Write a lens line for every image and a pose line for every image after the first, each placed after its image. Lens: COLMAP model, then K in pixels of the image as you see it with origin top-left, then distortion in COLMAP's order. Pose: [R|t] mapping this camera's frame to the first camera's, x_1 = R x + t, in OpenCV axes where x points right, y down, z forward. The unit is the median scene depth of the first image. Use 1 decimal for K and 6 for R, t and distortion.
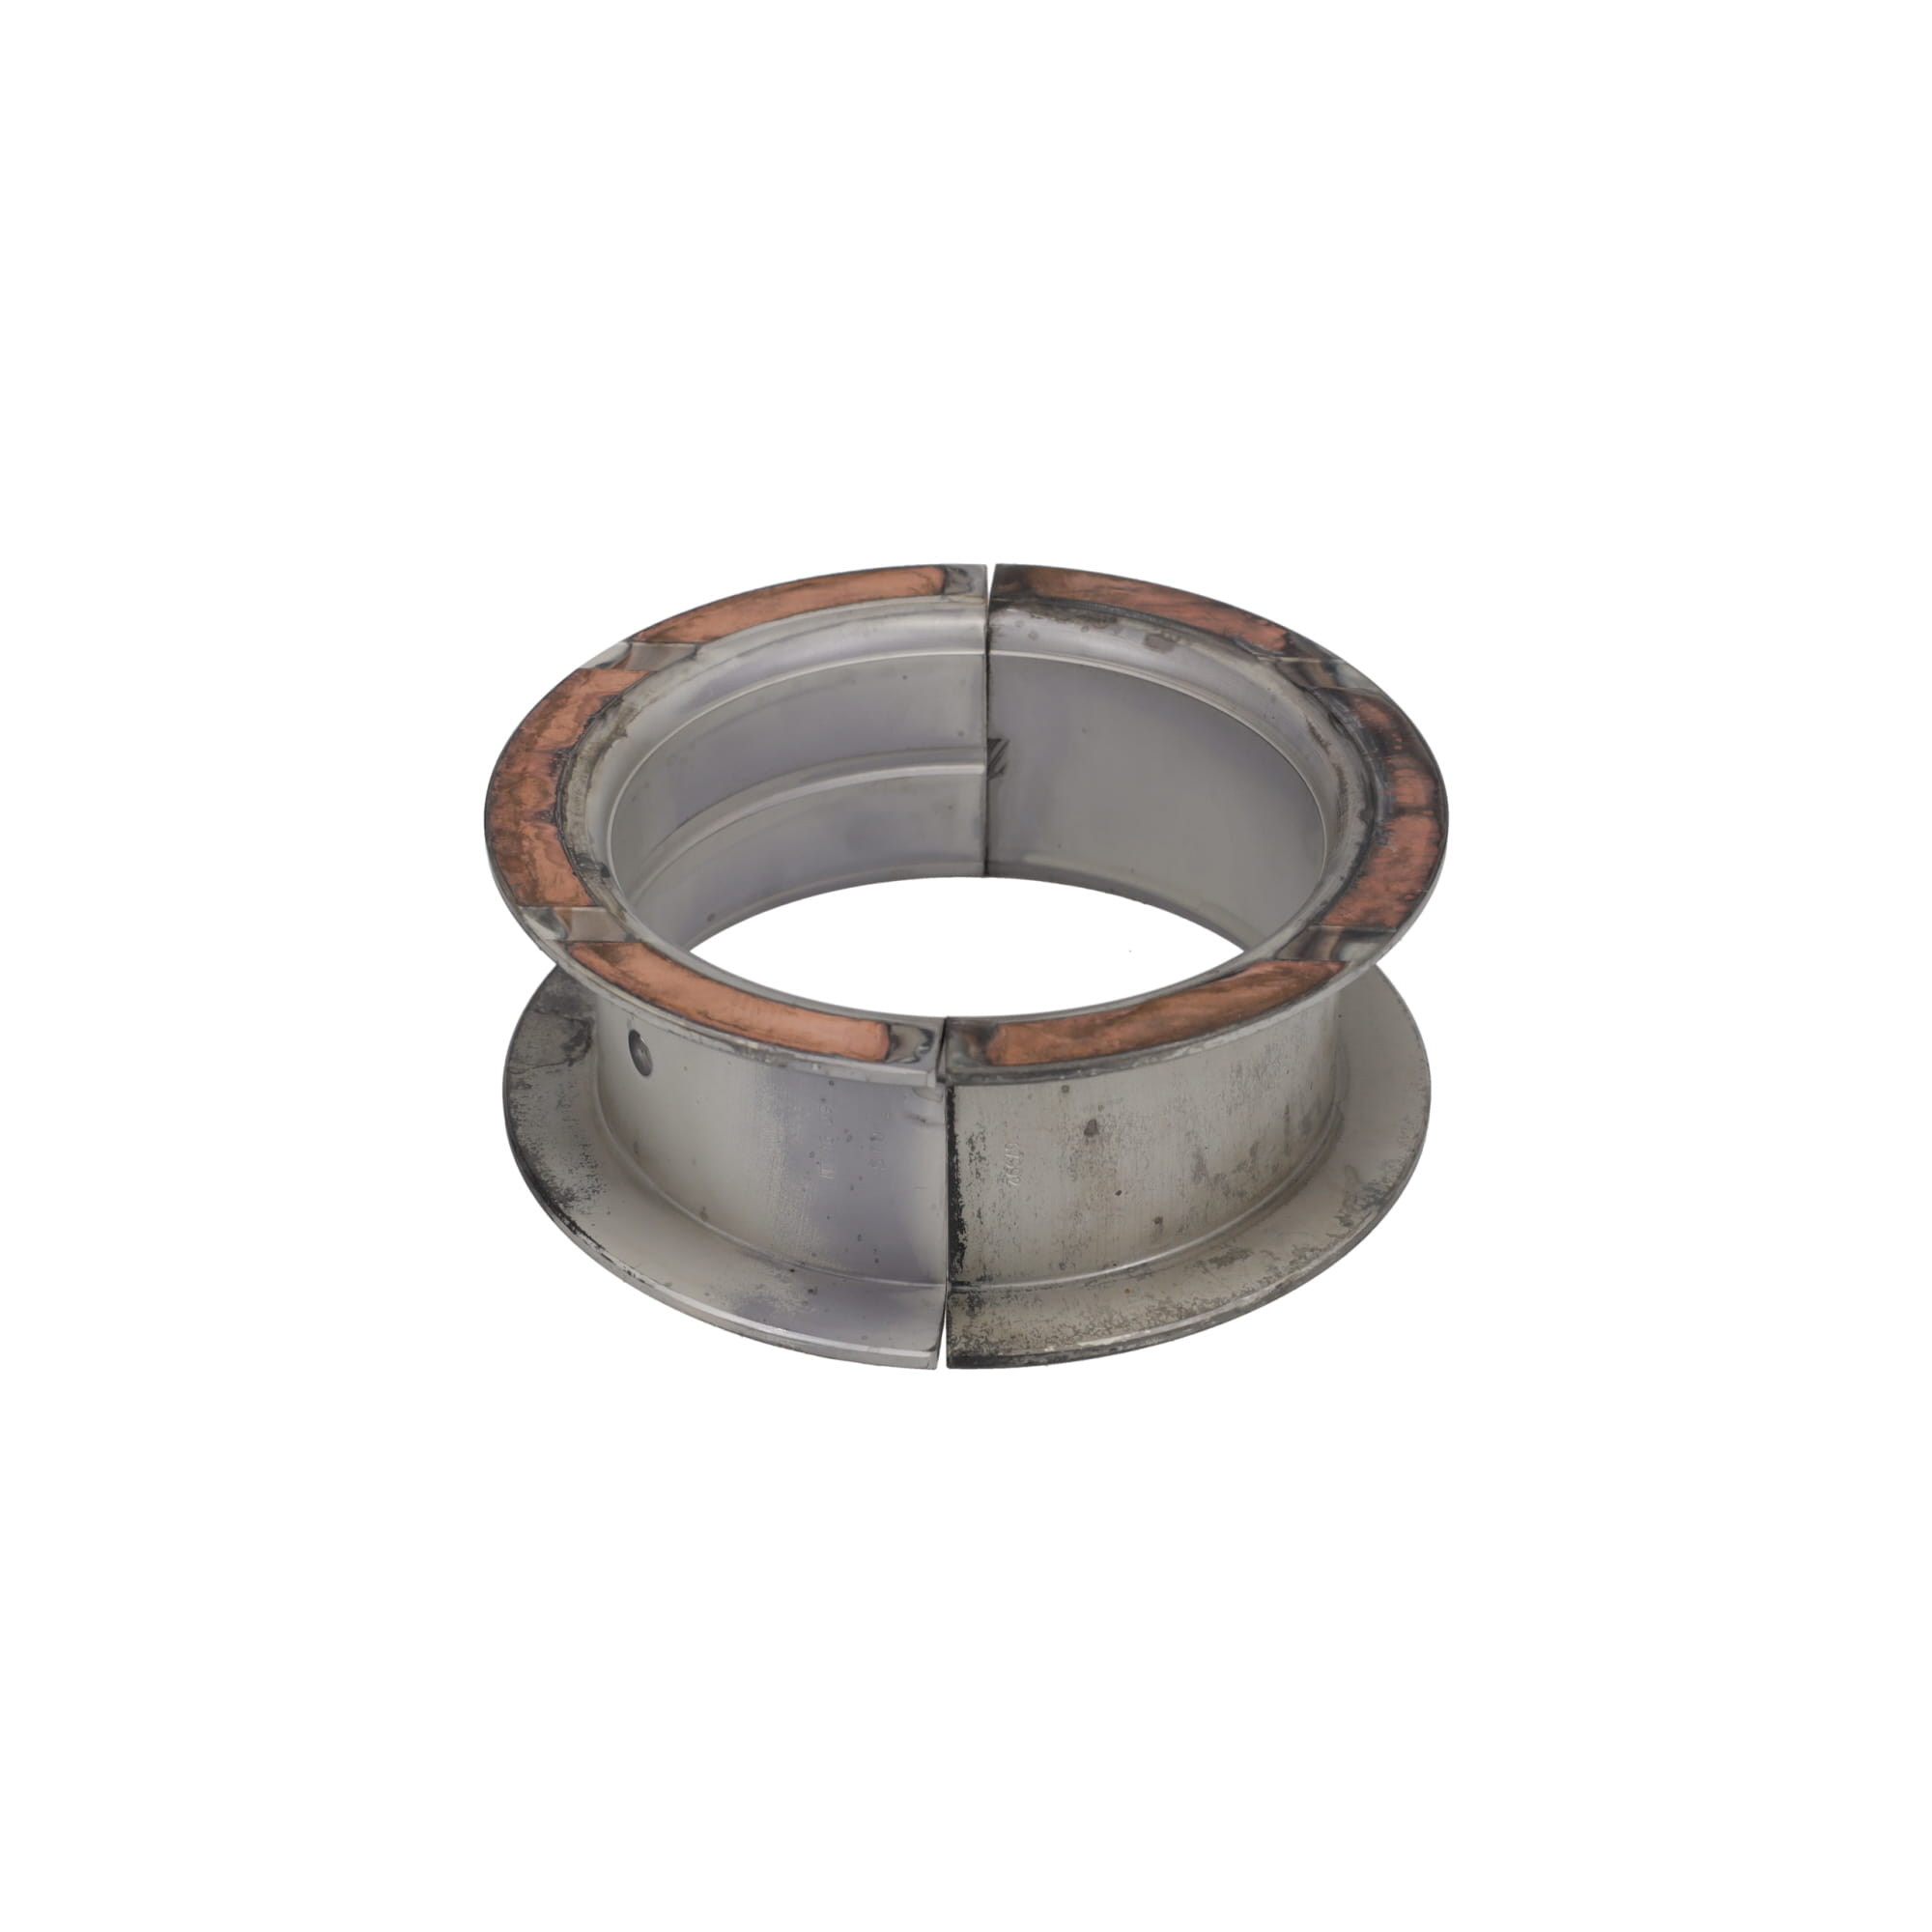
lens RADIAL K [[4602.4, 0, 969.4], [0, 4602.4, 970.0], [0, 0, 1]] dist [0.040085, 0.000000]
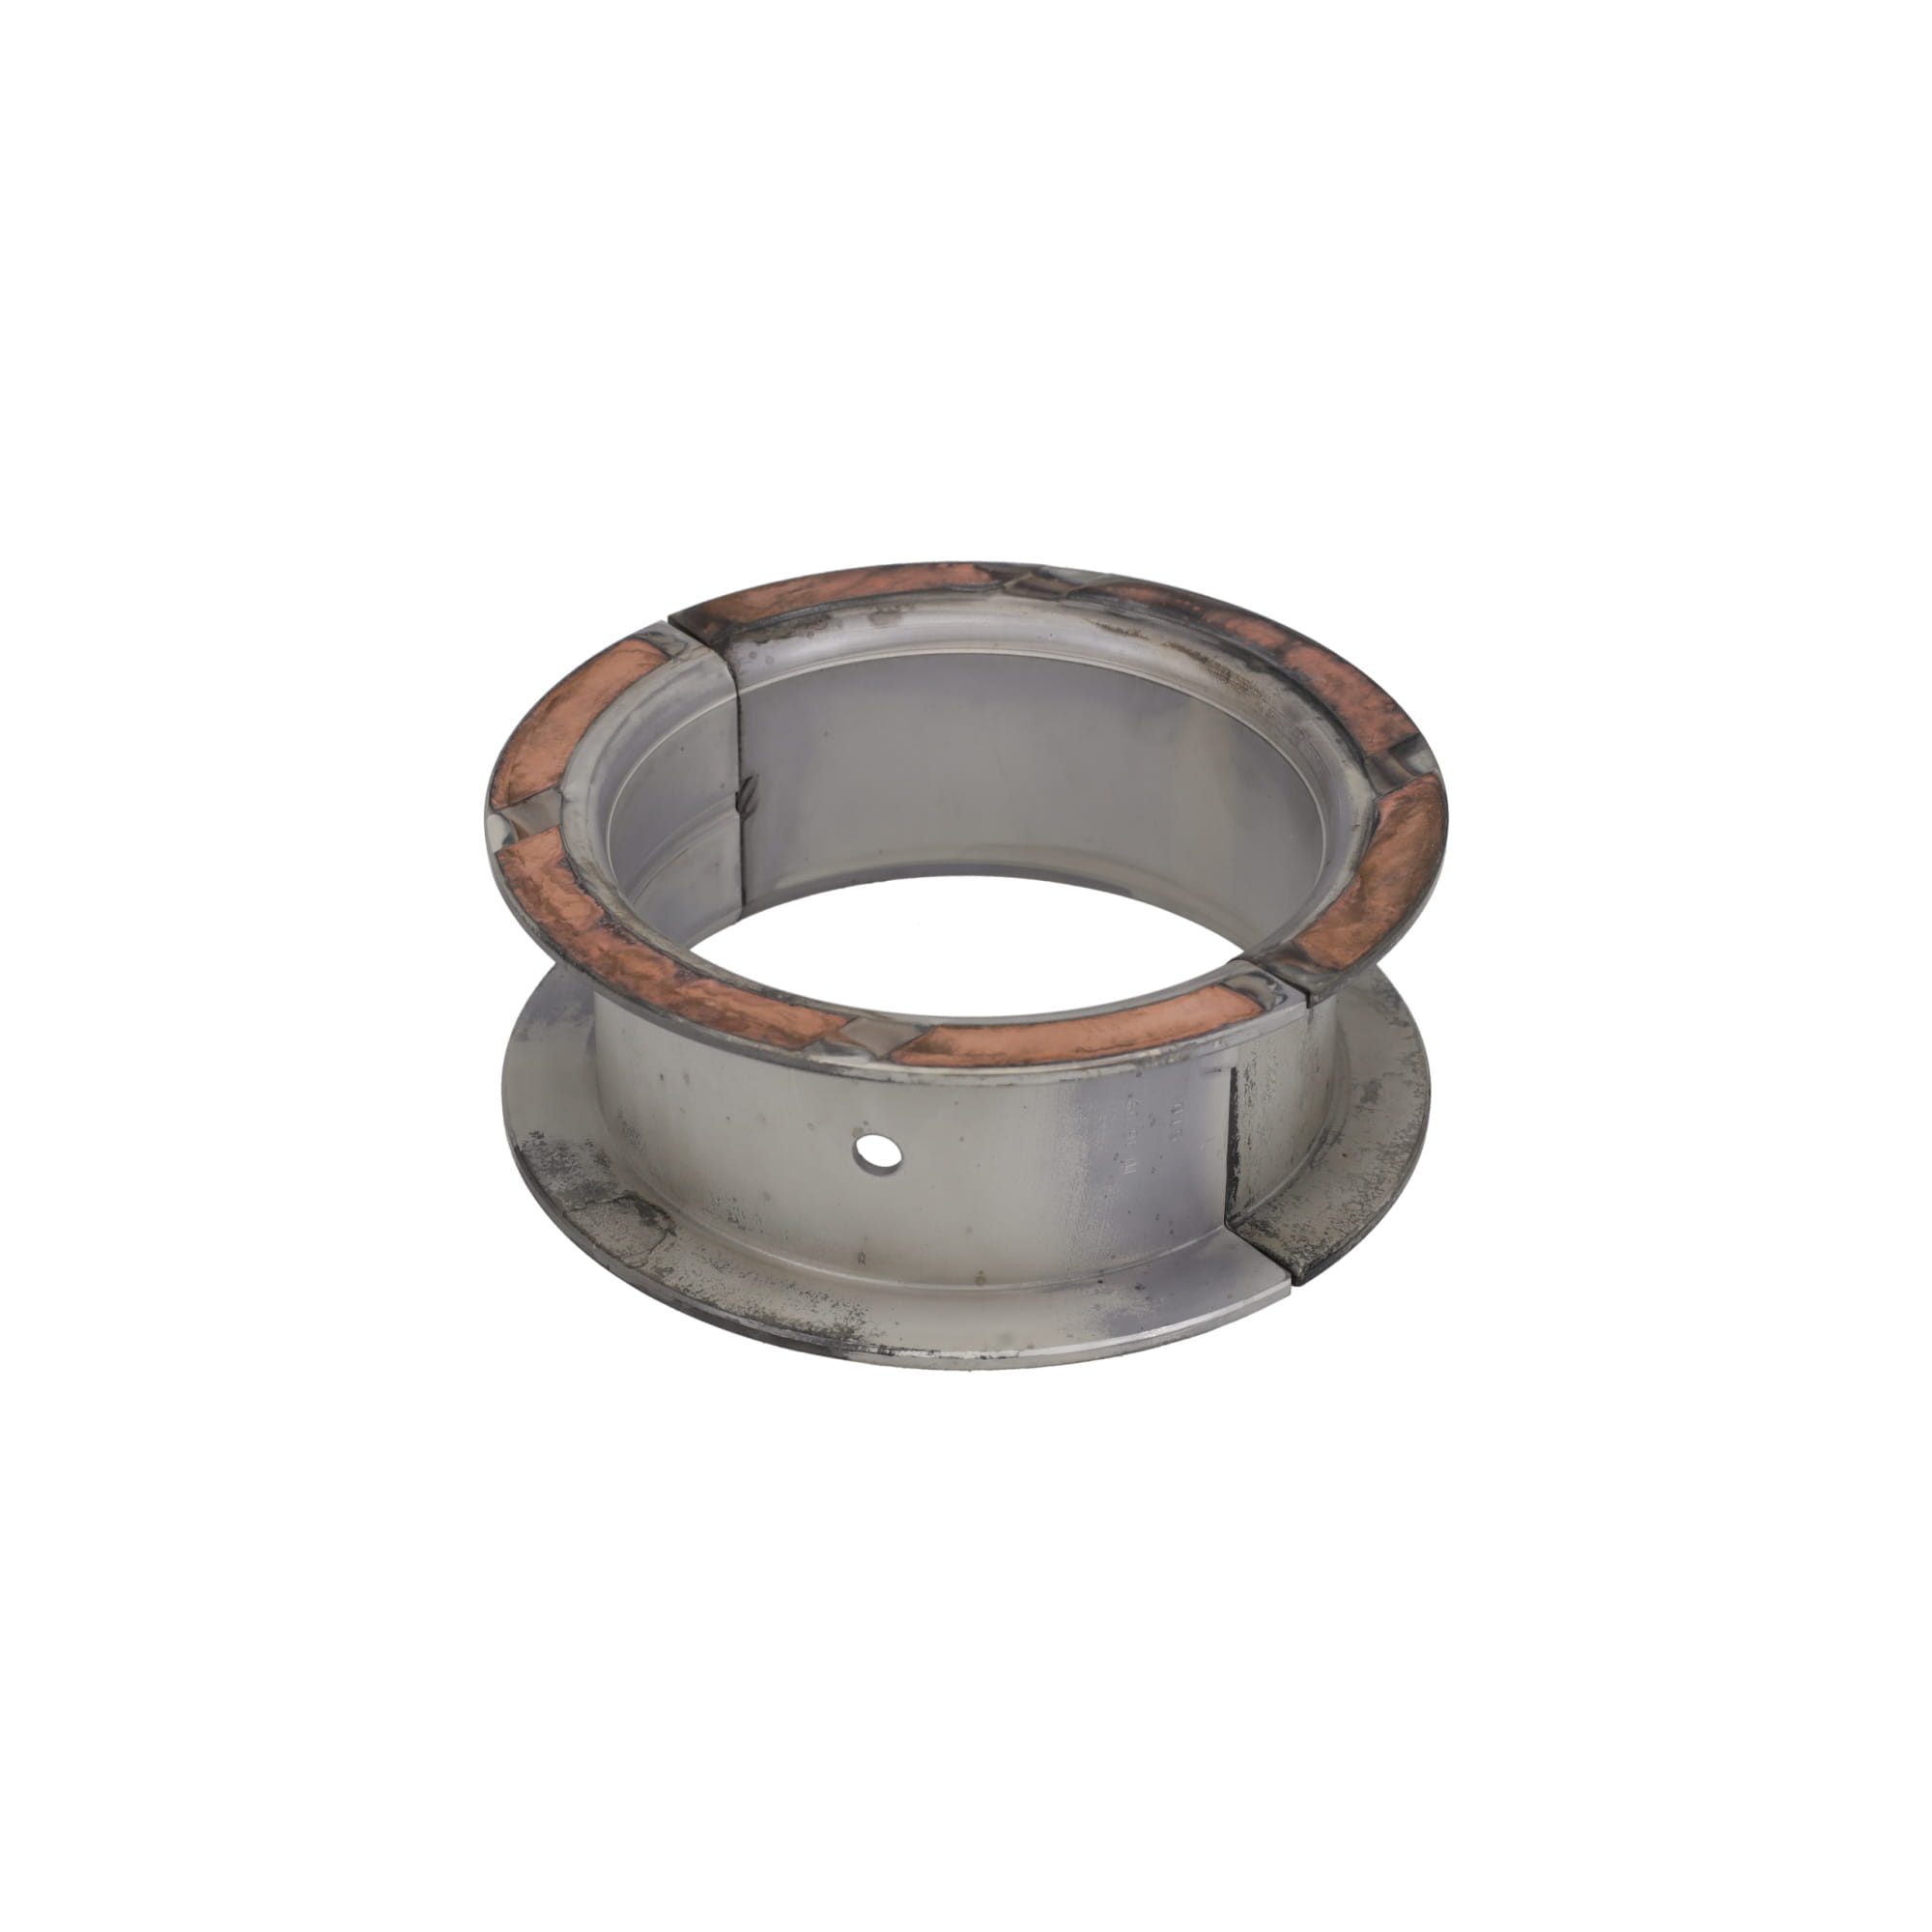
lens RADIAL K [[4602.4, 0, 976.5], [0, 4602.4, 974.6], [0, 0, 1]] dist [0.040085, 0.000000]
pose [[0.703838, -0.396401, 0.589473, -0.607221], [0.394110, 0.908302, 0.140230, -0.142686], [-0.591006, 0.133618, 0.795523, 0.211786]]
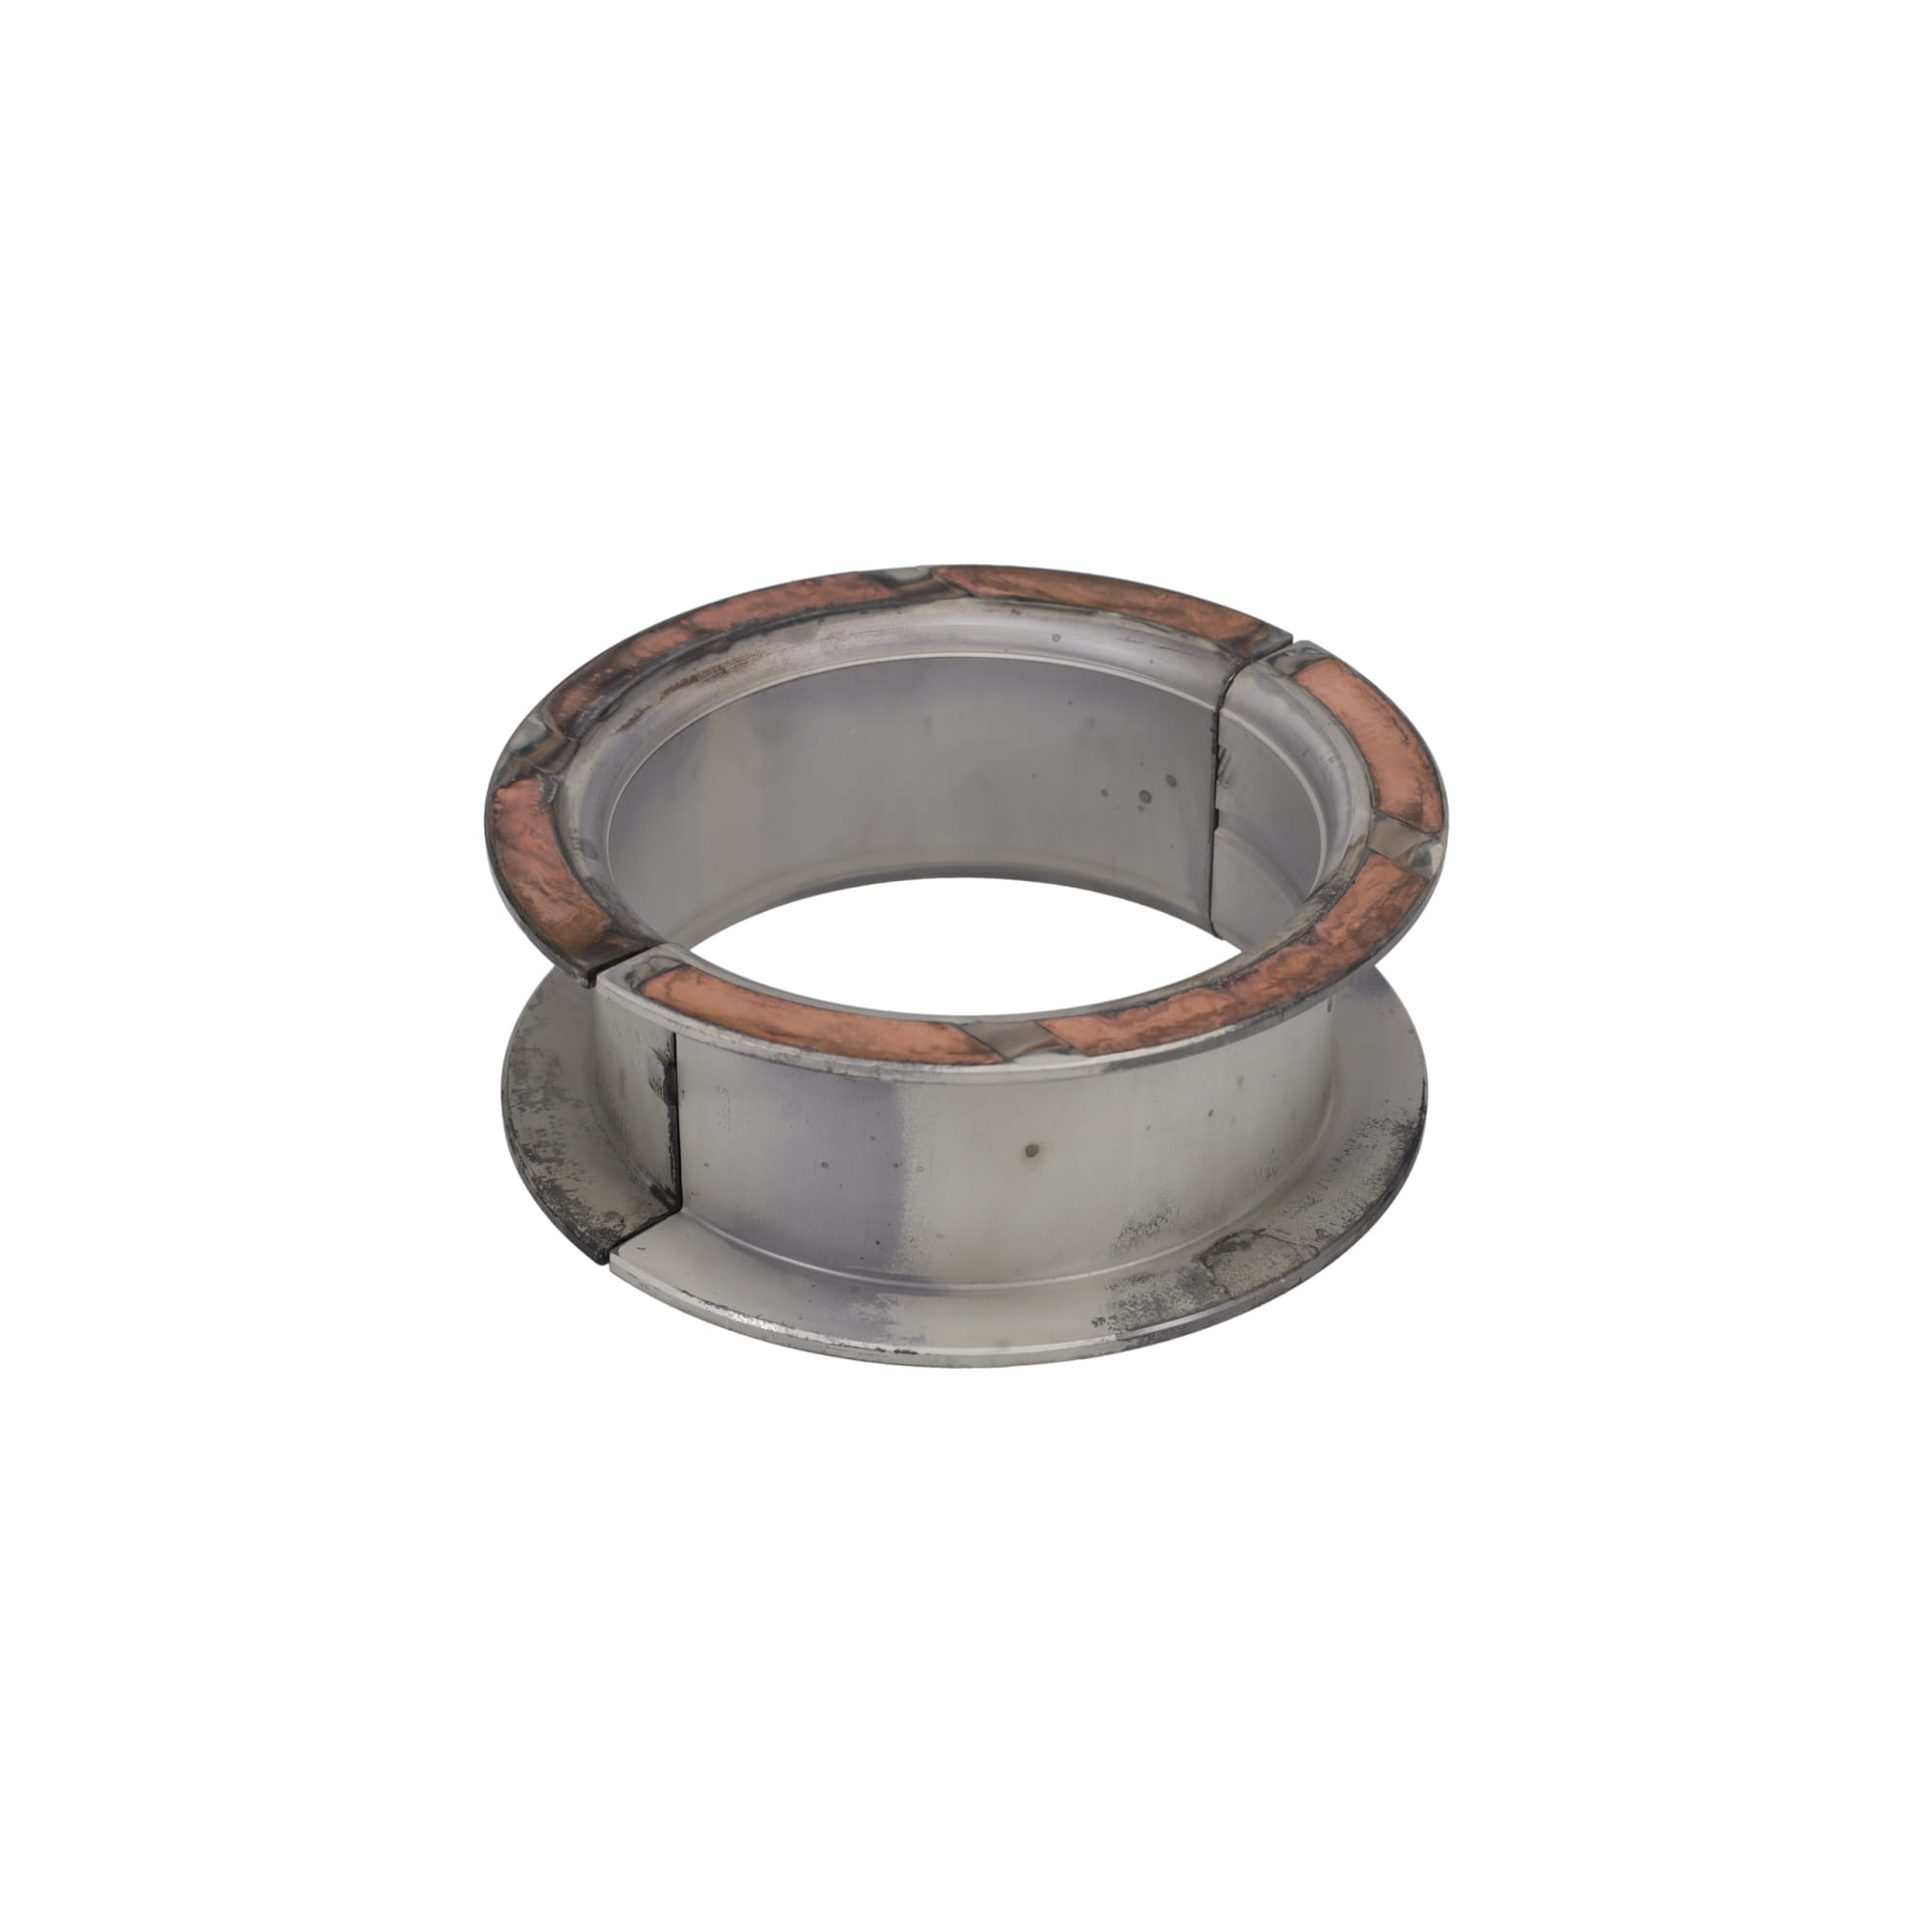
lens RADIAL K [[4602.4, 0, 965.8], [0, 4602.4, 968.3], [0, 0, 1]] dist [0.040085, 0.000000]
pose [[-0.709680, -0.395969, 0.582720, -0.605153], [0.387771, 0.471020, 0.792322, -0.822420], [-0.588208, 0.788257, -0.180728, 1.220447]]
